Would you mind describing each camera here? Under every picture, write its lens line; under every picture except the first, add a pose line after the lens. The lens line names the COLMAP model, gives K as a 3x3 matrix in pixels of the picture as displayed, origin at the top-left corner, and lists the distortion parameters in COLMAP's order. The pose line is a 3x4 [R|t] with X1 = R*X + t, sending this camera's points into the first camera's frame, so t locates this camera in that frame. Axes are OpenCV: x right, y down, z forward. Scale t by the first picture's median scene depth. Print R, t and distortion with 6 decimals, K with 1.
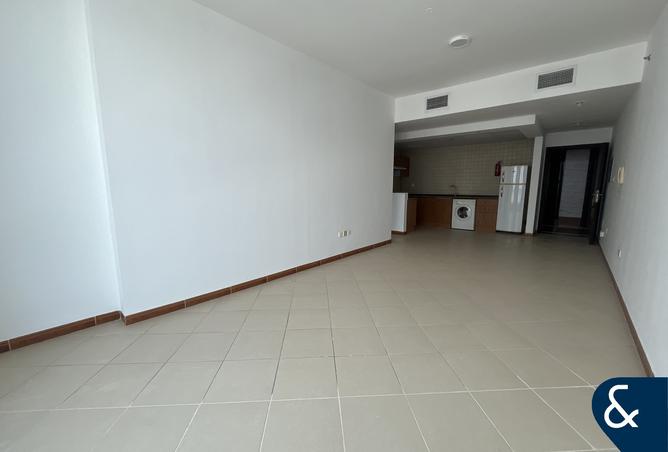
lens RADIAL K [[274.9, 0, 331.5], [0, 274.9, 227.2], [0, 0, 1]] dist [0.001101, -0.000094]
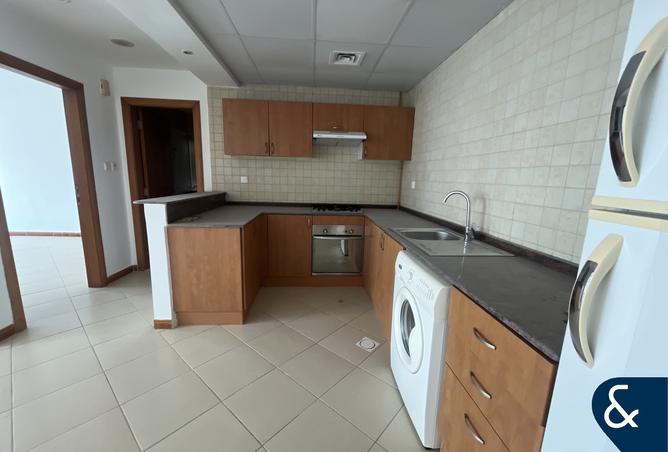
lens RADIAL K [[274.9, 0, 331.5], [0, 274.9, 227.2], [0, 0, 1]] dist [0.001101, -0.000094]
pose [[0.713402, 0.154748, -0.683455, 0.569531], [-0.139312, 0.987164, 0.078098, -0.135148], [0.686767, 0.039498, 0.725803, 0.818171]]
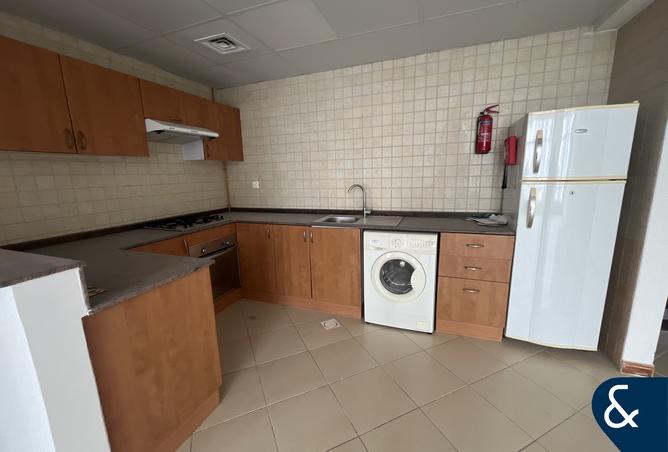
lens RADIAL K [[274.9, 0, 331.5], [0, 274.9, 227.2], [0, 0, 1]] dist [0.001101, -0.000094]
pose [[0.936092, -0.085226, 0.341274, 0.316014], [0.073594, 0.996184, 0.046913, -0.127754], [-0.343970, -0.018799, 0.938793, 0.751299]]
